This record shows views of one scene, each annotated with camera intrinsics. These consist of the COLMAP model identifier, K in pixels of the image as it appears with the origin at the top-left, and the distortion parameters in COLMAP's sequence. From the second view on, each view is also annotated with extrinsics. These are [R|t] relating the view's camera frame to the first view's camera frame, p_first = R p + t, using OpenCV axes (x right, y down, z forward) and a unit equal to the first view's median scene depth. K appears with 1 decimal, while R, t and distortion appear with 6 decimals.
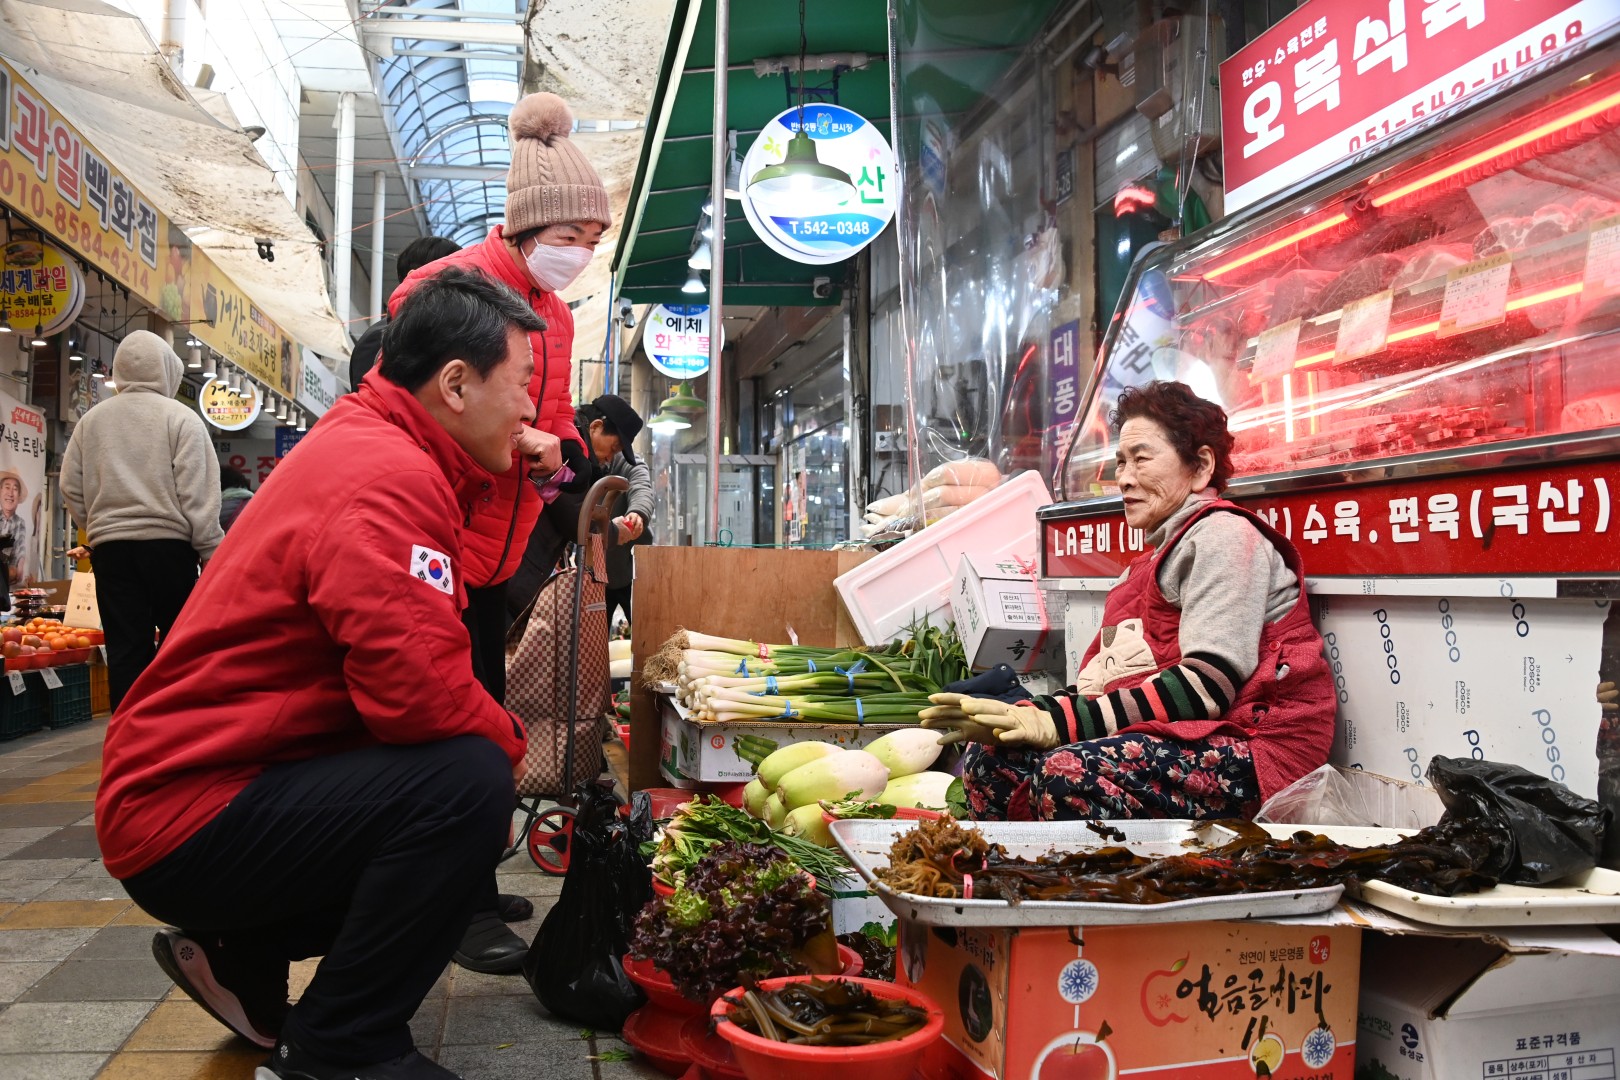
lens RADIAL K [[1335.8, 0, 810.0], [0, 1335.8, 540.0], [0, 0, 1]] dist [-0.145967, 0.074970]
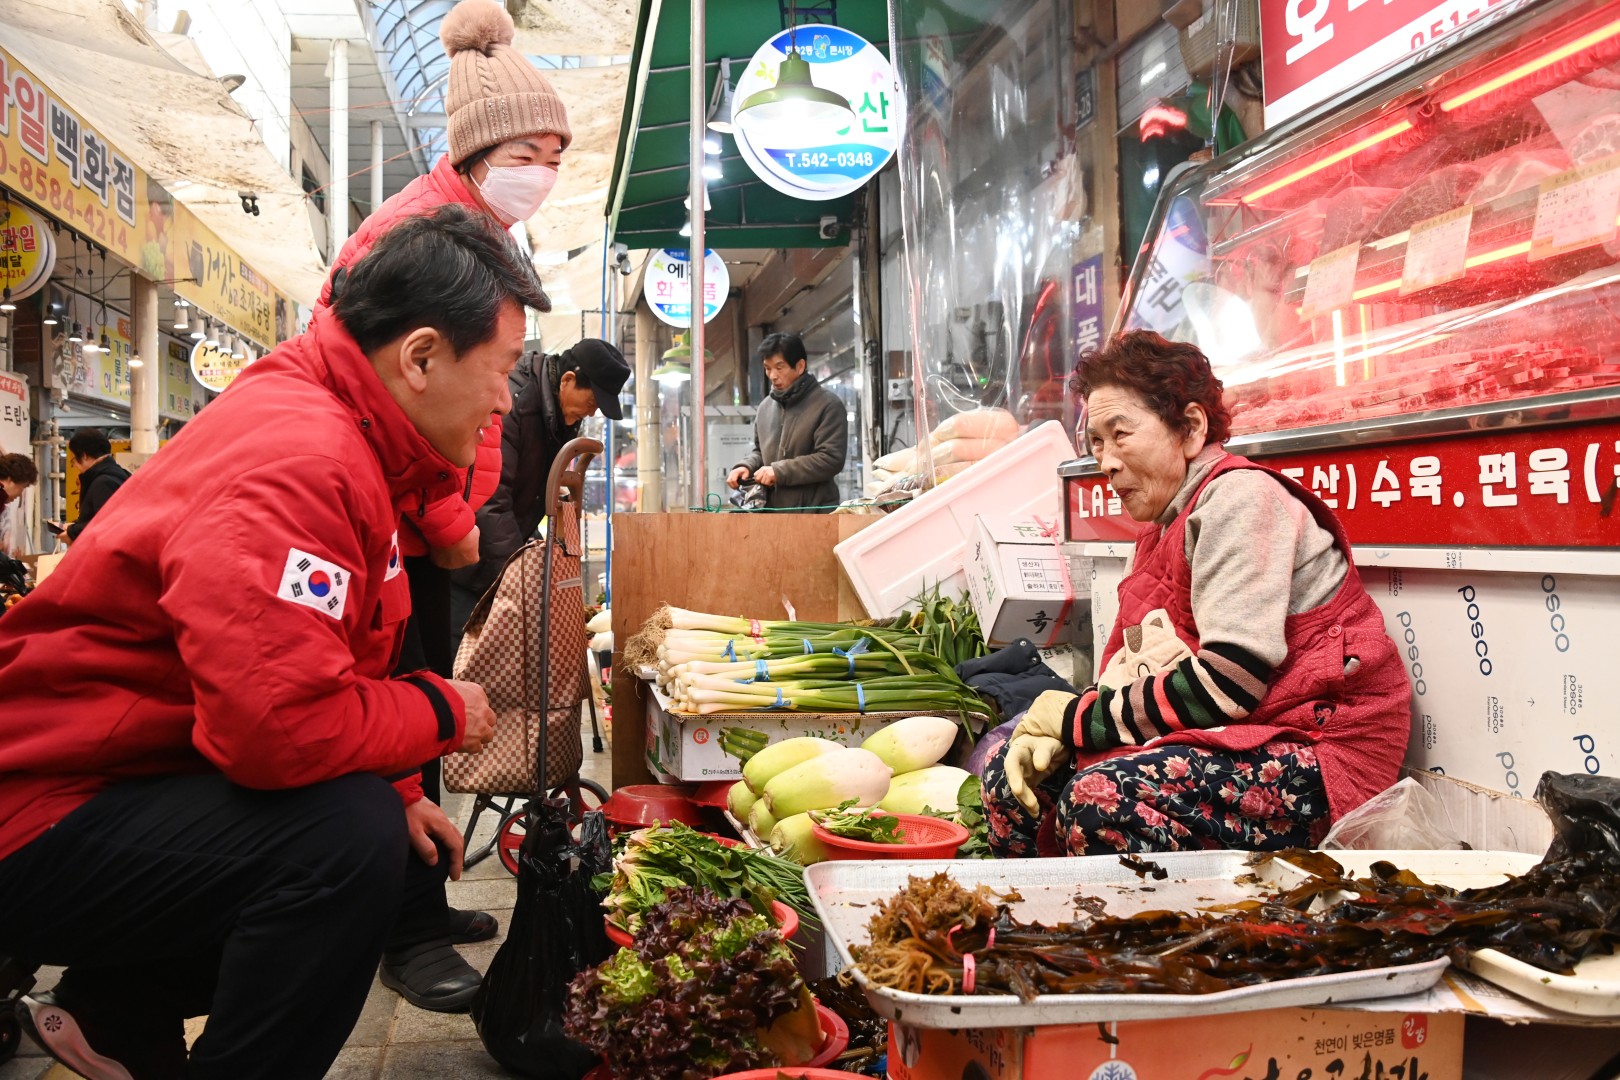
lens RADIAL K [[1335.8, 0, 810.0], [0, 1335.8, 540.0], [0, 0, 1]] dist [-0.145967, 0.074970]
pose [[0.999635, -0.018716, -0.019491, 0.020782], [0.019469, 0.999042, 0.039192, -0.011247], [0.018738, -0.039557, 0.999042, 0.105828]]
